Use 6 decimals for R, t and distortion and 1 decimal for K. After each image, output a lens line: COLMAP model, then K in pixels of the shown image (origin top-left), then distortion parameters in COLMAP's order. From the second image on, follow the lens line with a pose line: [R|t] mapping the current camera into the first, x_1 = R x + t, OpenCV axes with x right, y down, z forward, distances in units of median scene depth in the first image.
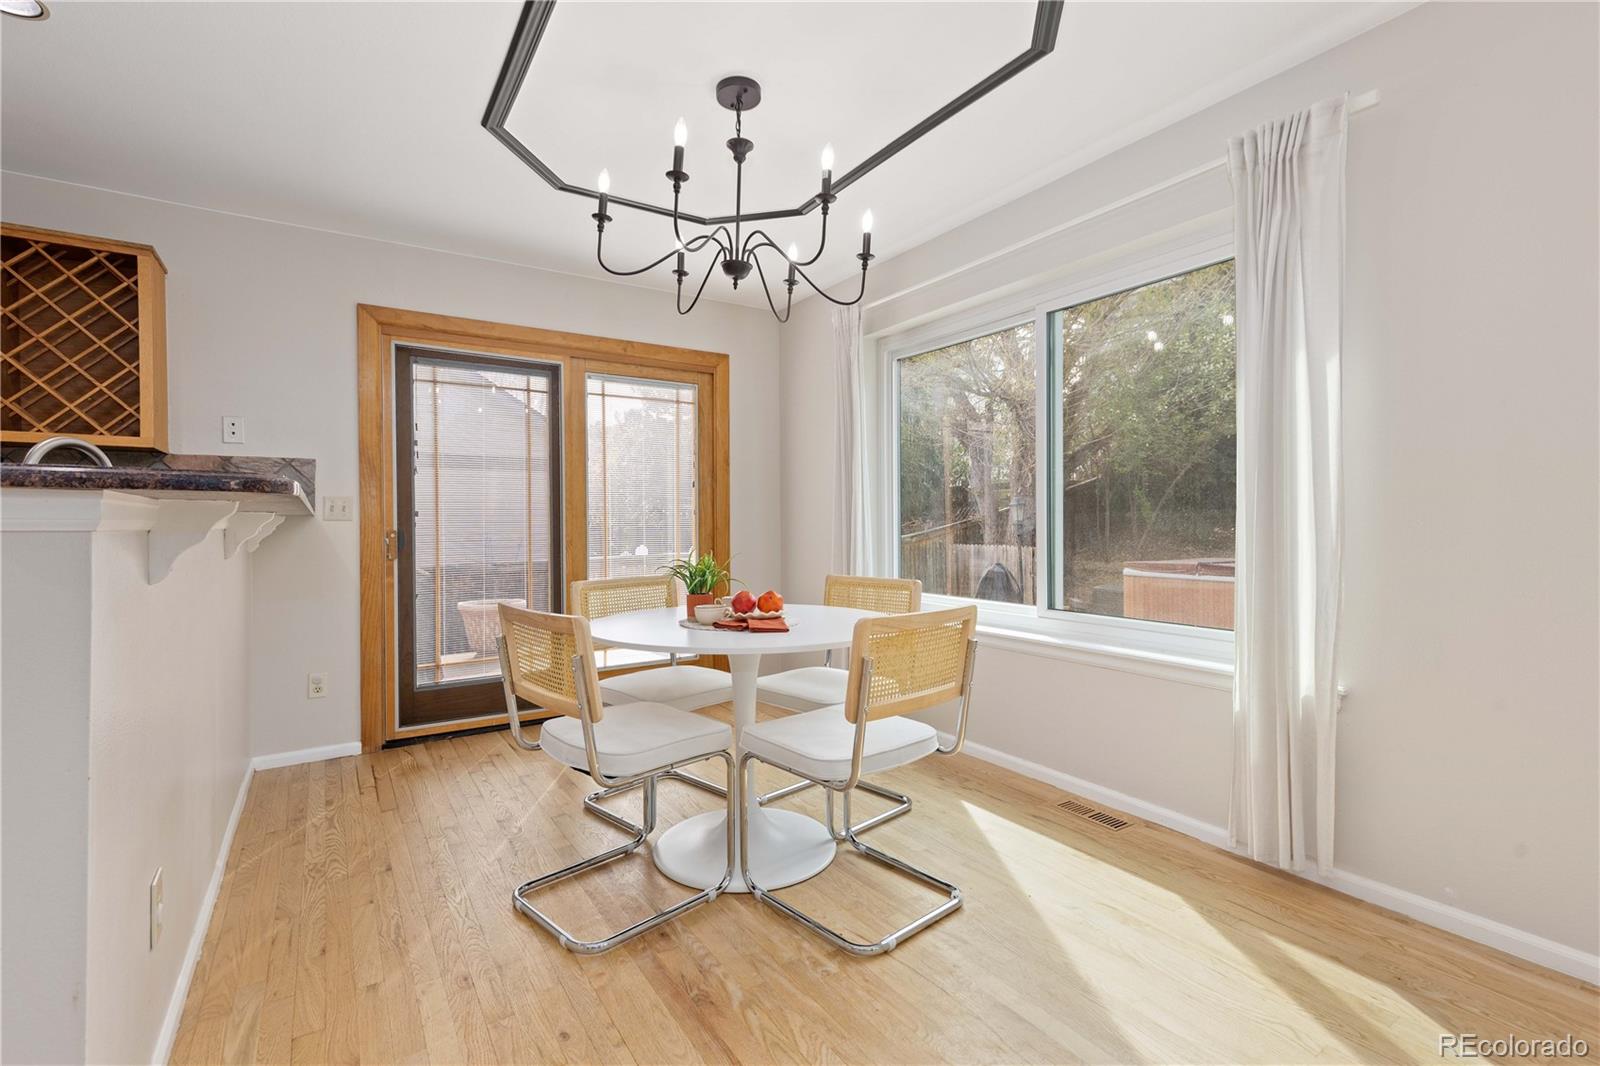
lens RADIAL K [[720.1, 0, 794.1], [0, 720.1, 533.0], [0, 0, 1]] dist [0.010455, -0.000305]
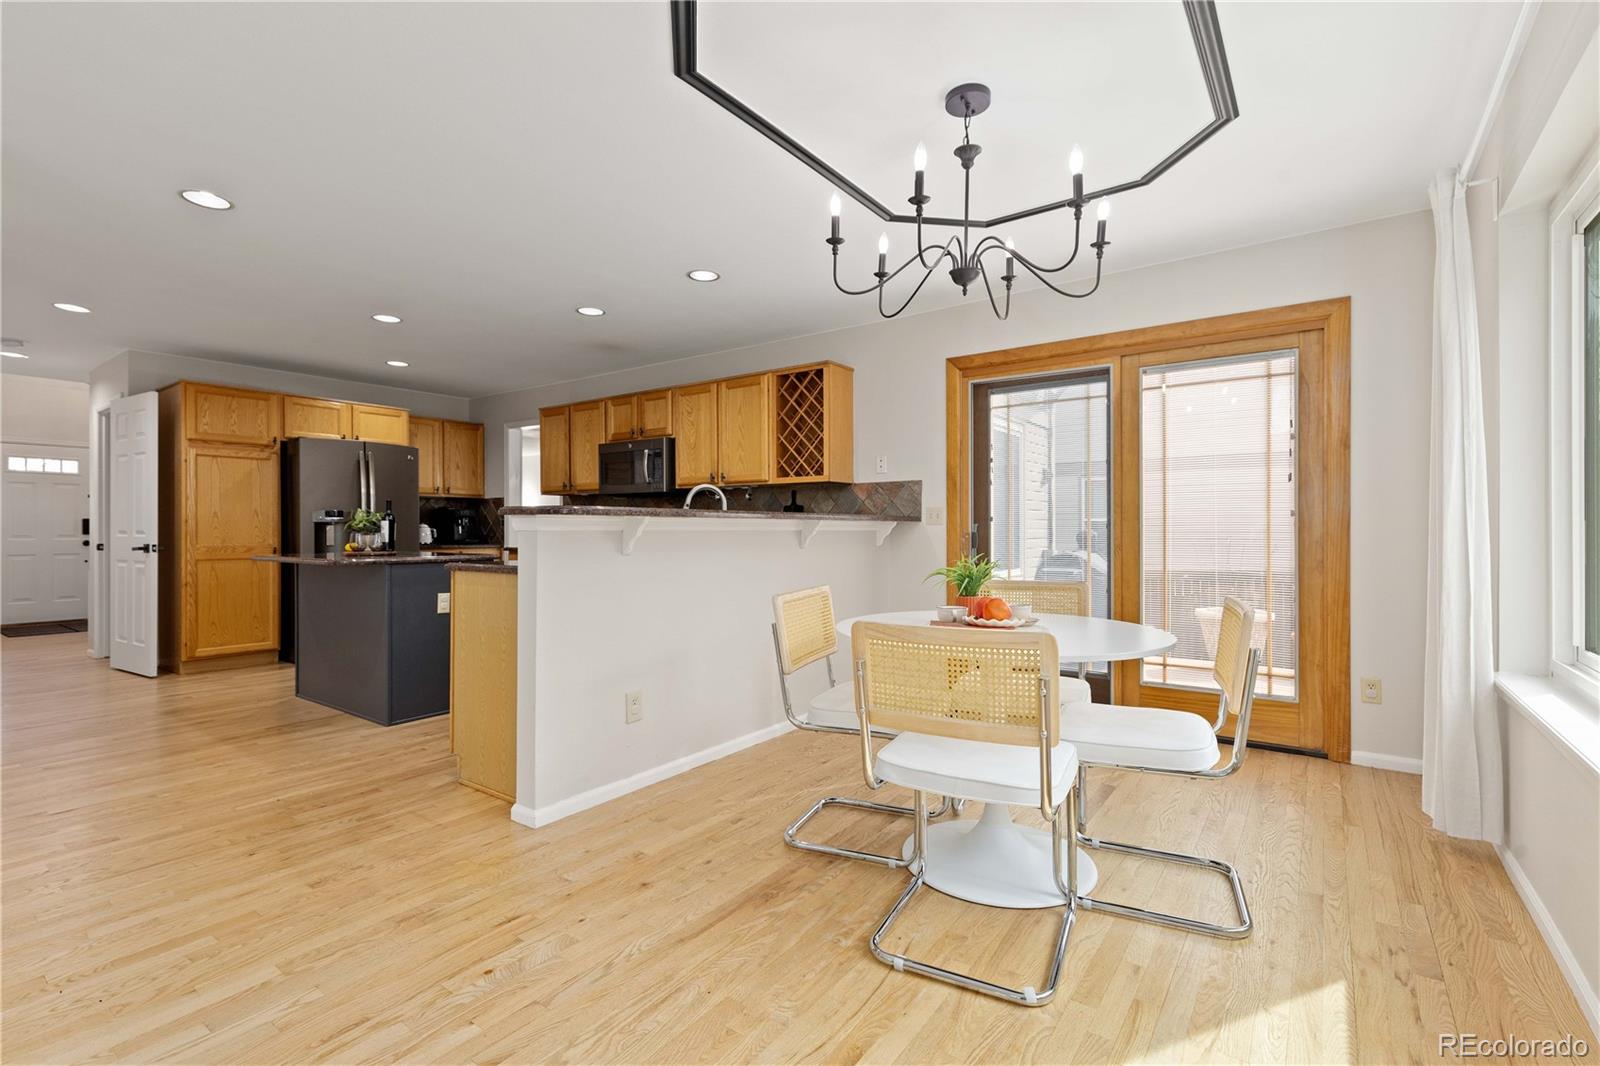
lens RADIAL K [[720.7, 0, 784.9], [0, 720.7, 528.9], [0, 0, 1]] dist [0.000974, 0.000258]
pose [[0.349613, 0.004709, -0.936882, 0.558003], [-0.013579, 0.999908, -0.000041, -0.005257], [0.936796, 0.012736, 0.349644, 0.293677]]
